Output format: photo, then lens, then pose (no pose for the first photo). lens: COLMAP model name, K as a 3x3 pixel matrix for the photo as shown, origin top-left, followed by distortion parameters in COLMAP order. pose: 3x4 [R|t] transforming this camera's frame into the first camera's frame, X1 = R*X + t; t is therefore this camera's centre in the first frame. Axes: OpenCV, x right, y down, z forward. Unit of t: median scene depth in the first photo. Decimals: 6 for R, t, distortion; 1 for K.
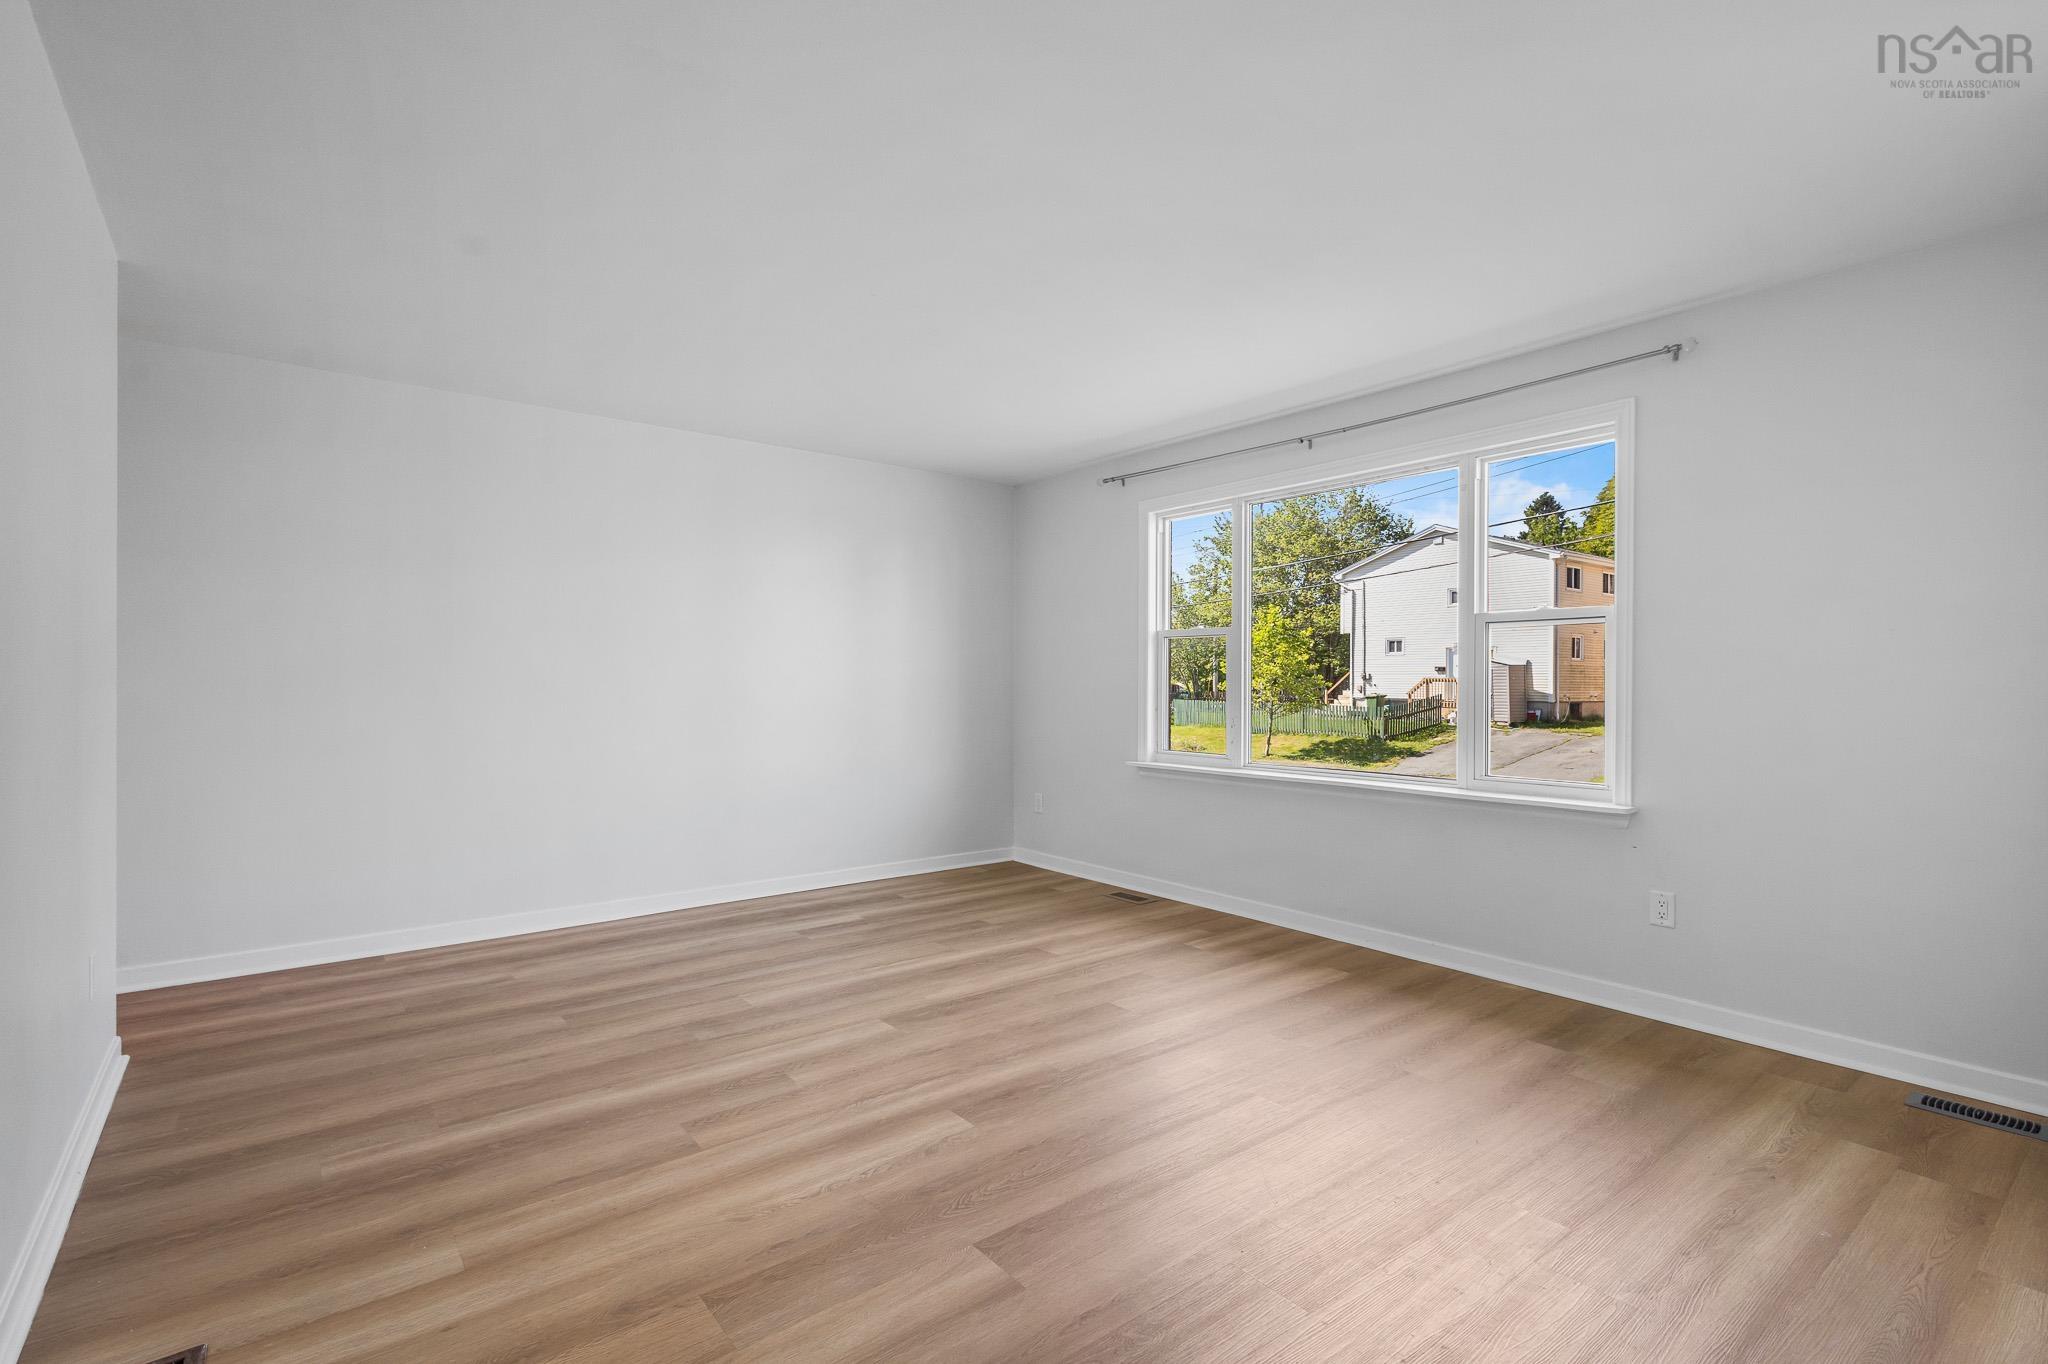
lens RADIAL K [[946.7, 0, 1010.0], [0, 946.7, 681.8], [0, 0, 1]] dist [0.015520, -0.002505]
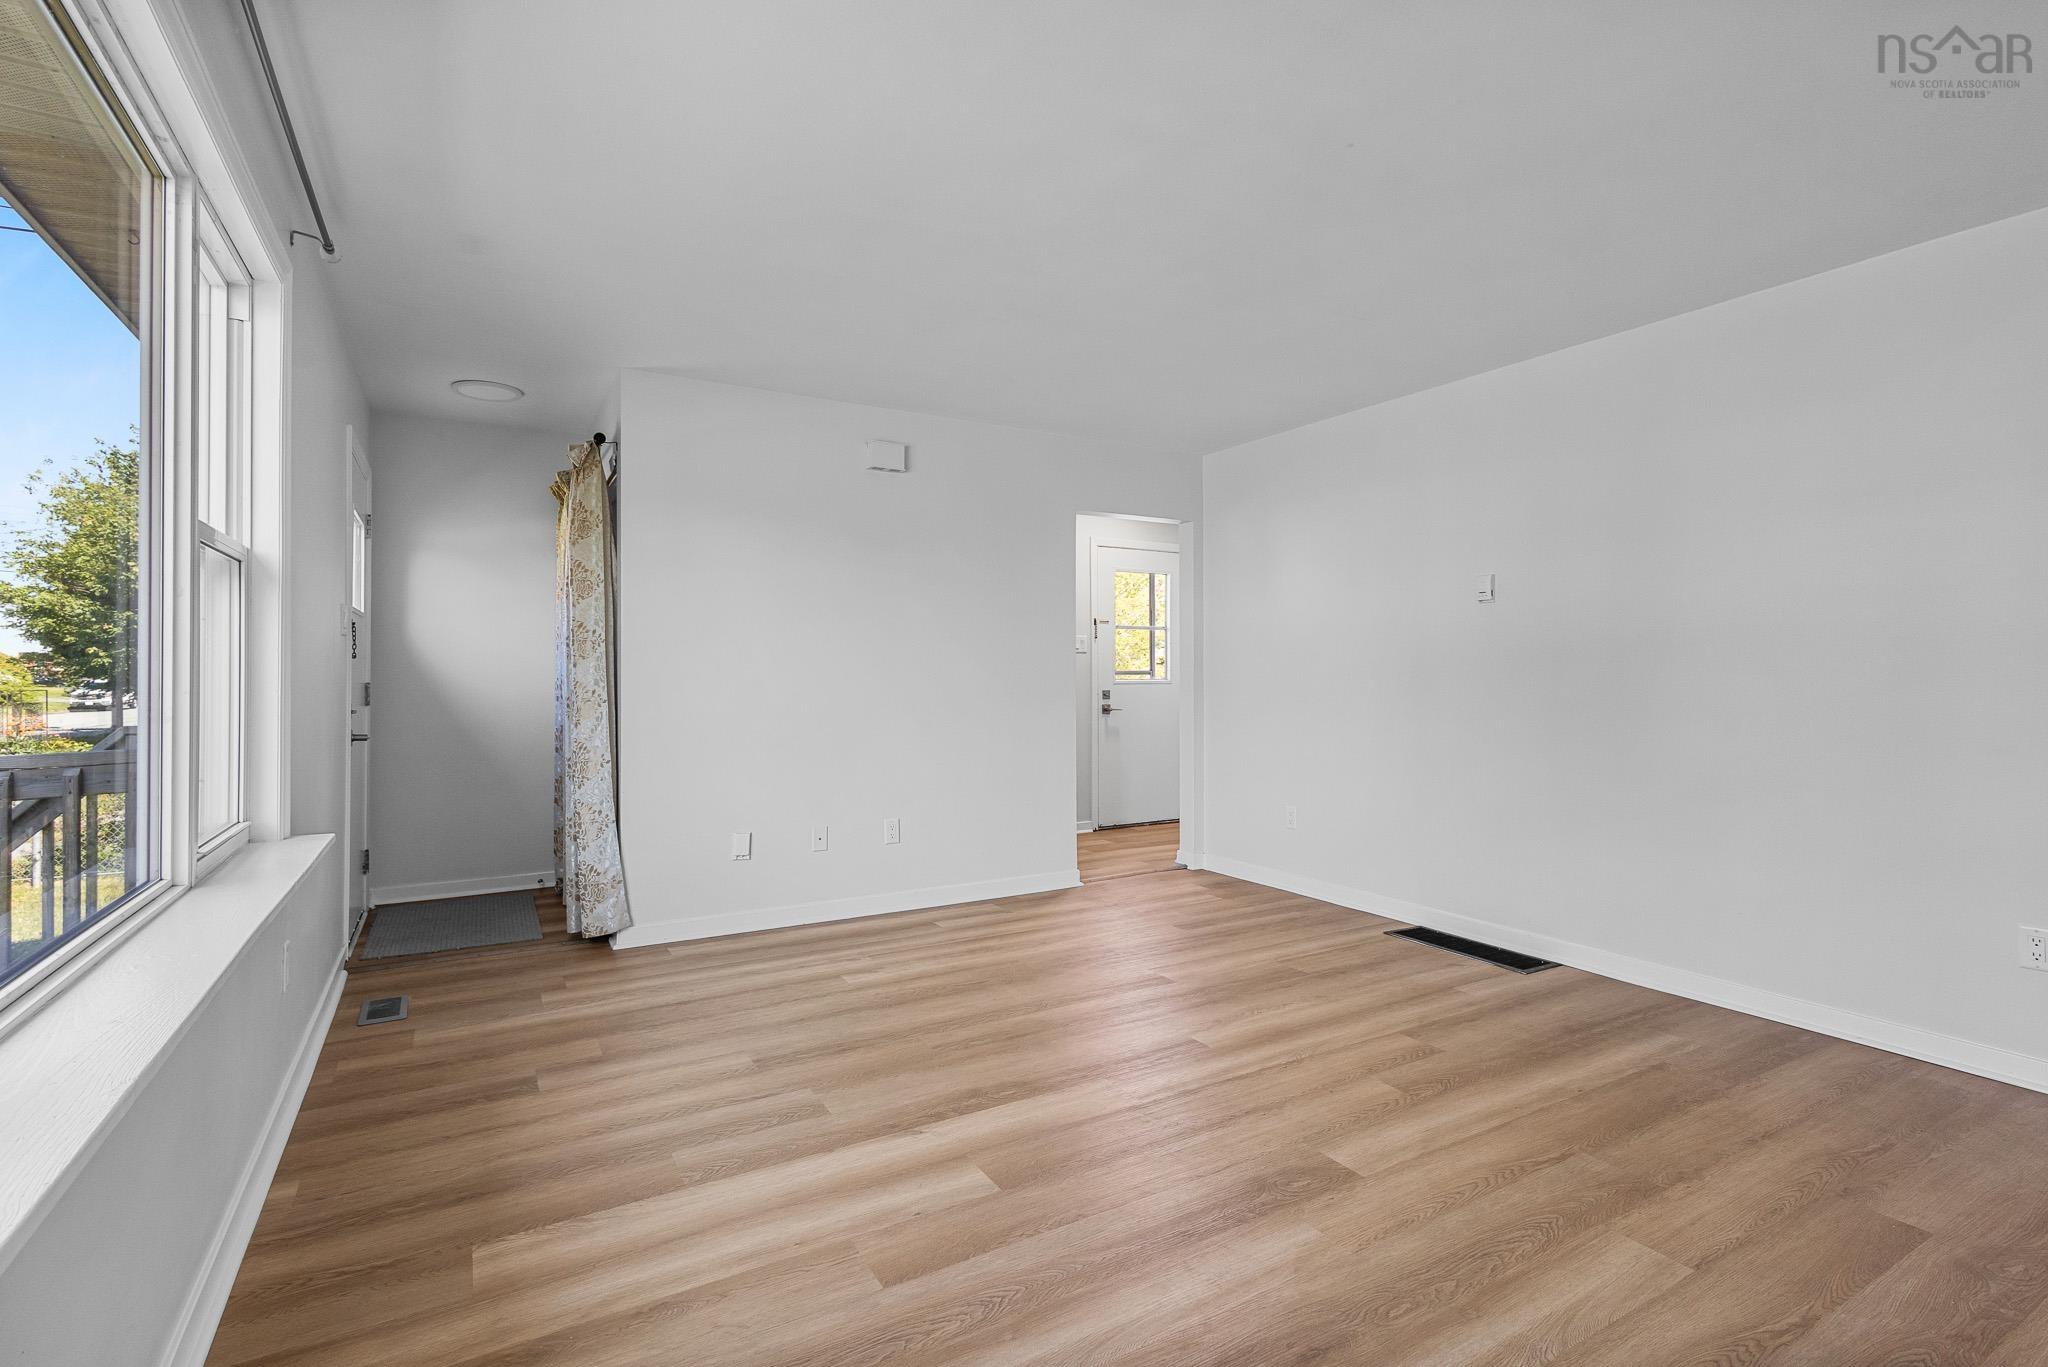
lens RADIAL K [[946.7, 0, 1019.5], [0, 946.7, 679.0], [0, 0, 1]] dist [0.015520, -0.002505]
pose [[-0.991014, -0.005528, 0.133647, 0.009501], [-0.005635, 0.999984, -0.000419, 0.007521], [-0.133643, -0.001168, -0.991029, 1.252563]]
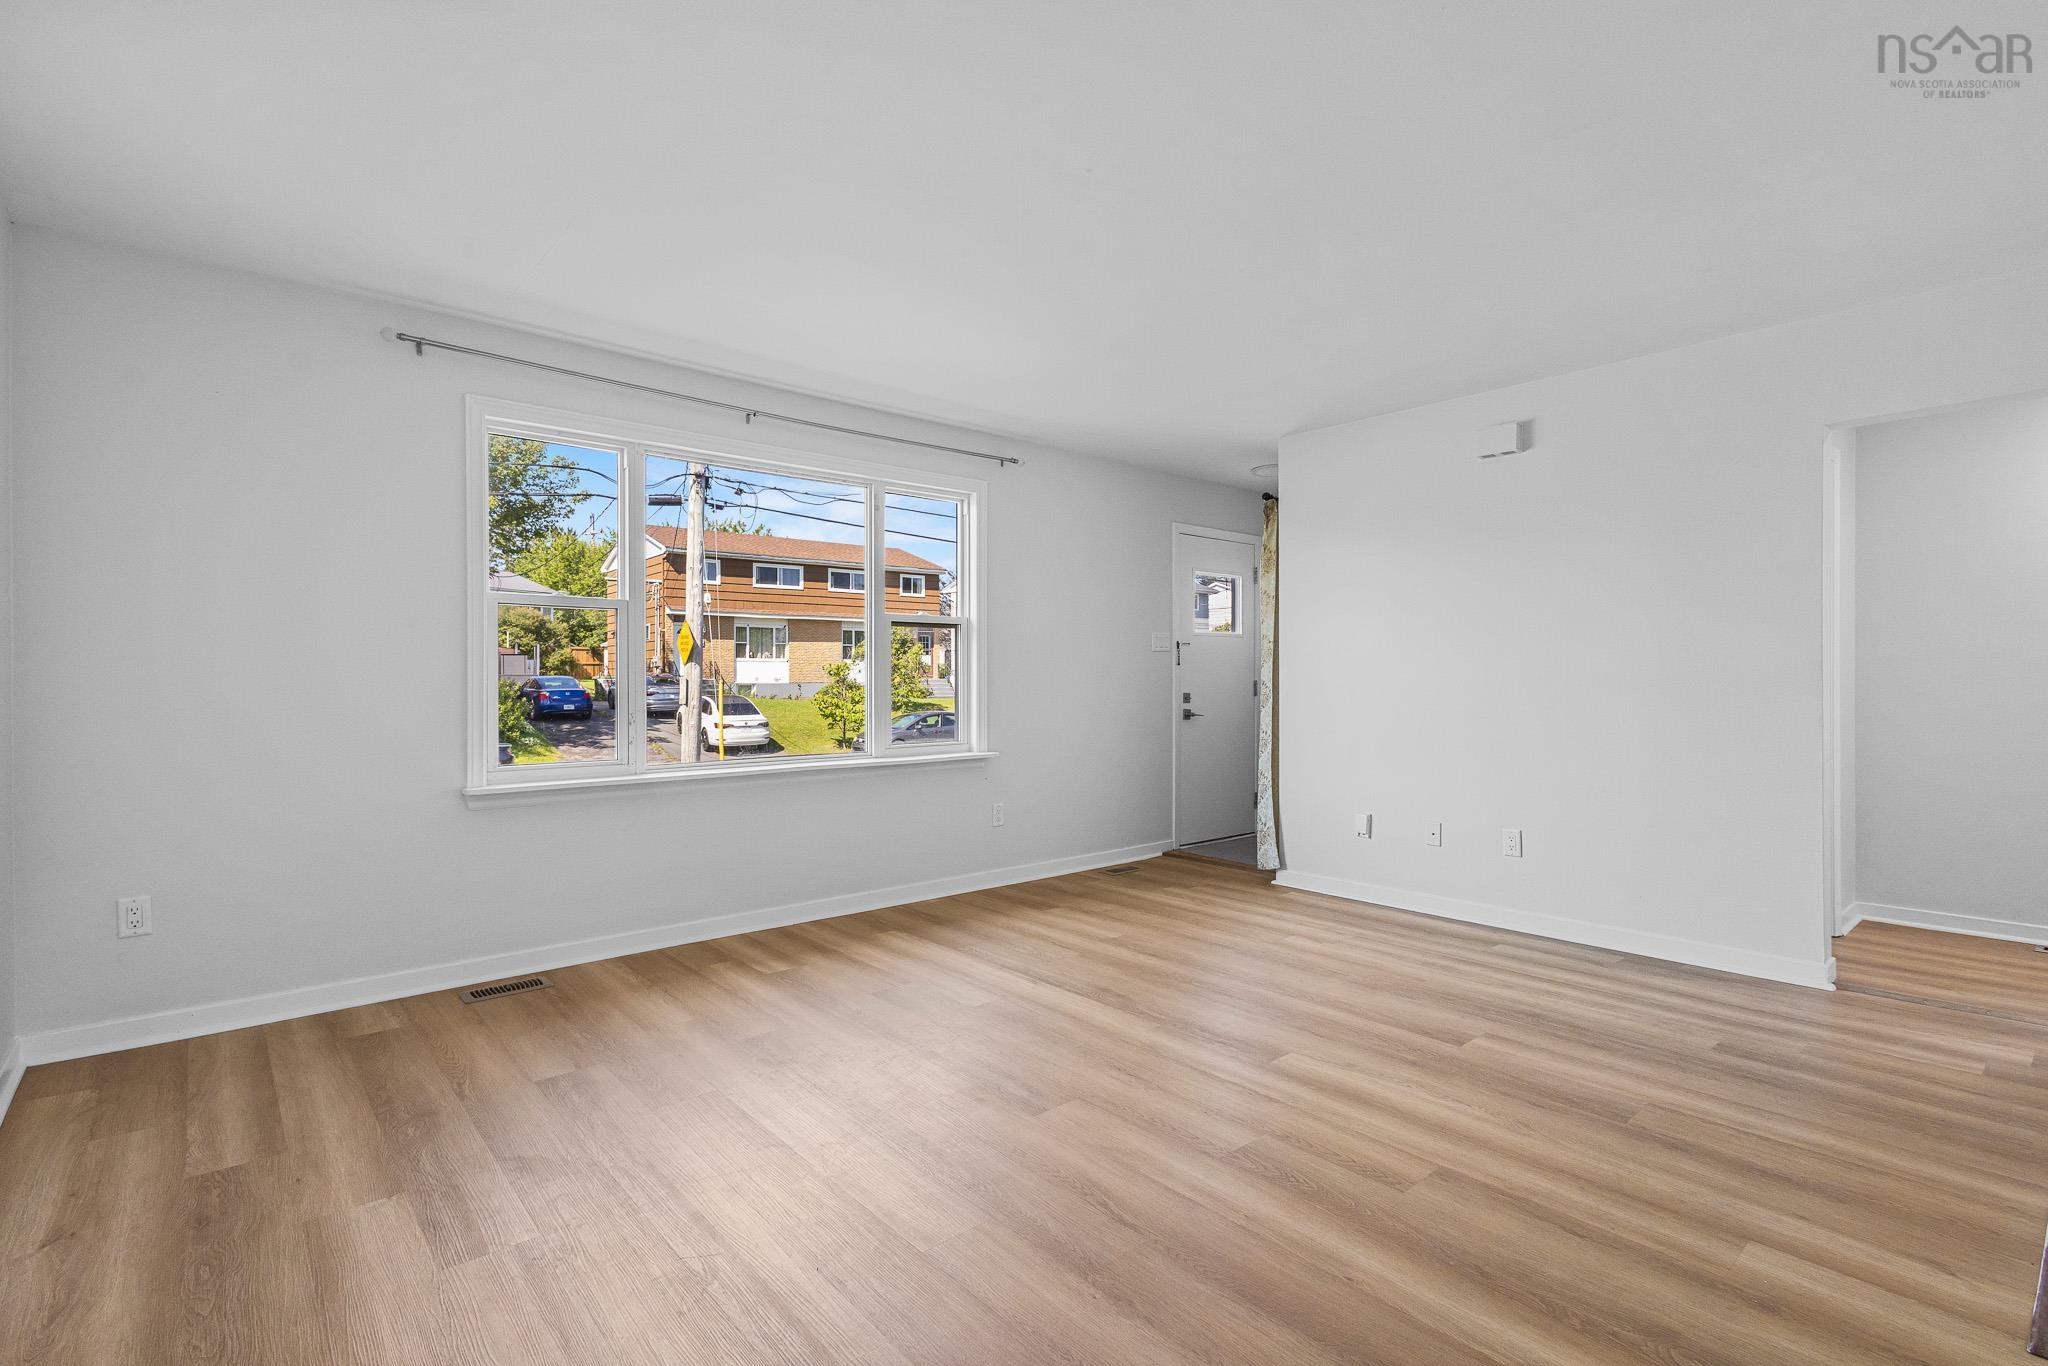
lens RADIAL K [[946.7, 0, 1035.8], [0, 946.7, 677.8], [0, 0, 1]] dist [0.015520, -0.002505]
pose [[-0.056303, -0.004232, 0.998405, -0.656399], [-0.002129, 0.999989, 0.004118, 0.004764], [-0.998411, -0.001894, -0.056311, 0.772480]]
